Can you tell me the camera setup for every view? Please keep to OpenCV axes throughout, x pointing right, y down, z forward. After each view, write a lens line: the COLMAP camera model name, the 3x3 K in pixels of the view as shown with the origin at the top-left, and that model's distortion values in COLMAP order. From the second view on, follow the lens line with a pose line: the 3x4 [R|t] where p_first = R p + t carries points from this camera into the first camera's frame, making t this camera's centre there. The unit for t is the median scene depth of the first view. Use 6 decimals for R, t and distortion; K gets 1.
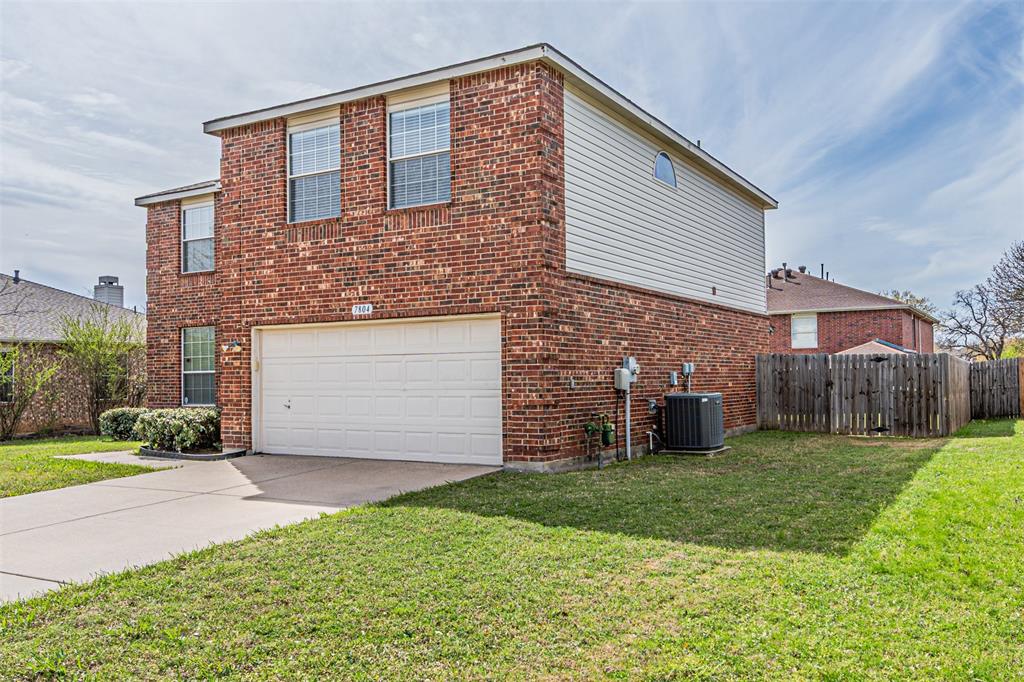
lens RADIAL K [[886.4, 0, 512.4], [0, 886.4, 343.0], [0, 0, 1]] dist [-0.015171, 0.002726]
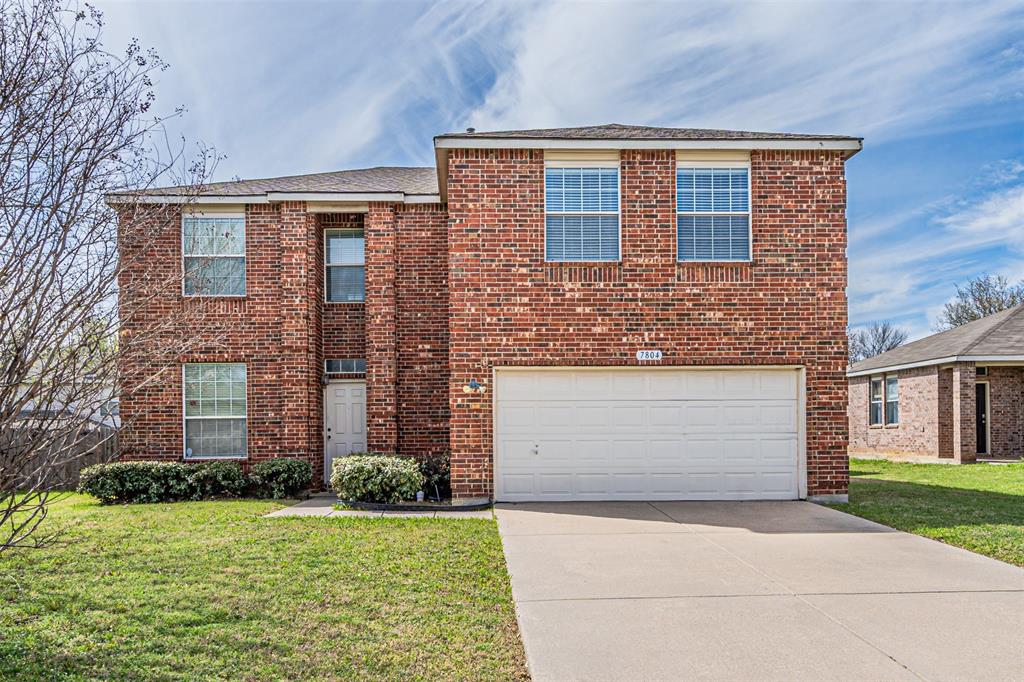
lens RADIAL K [[886.4, 0, 522.5], [0, 886.4, 416.1], [0, 0, 1]] dist [-0.015171, 0.002726]
pose [[0.842430, 0.016649, 0.538548, -0.873207], [-0.023795, 0.999697, 0.006316, 0.030556], [-0.538280, -0.018136, 0.842571, 0.221959]]
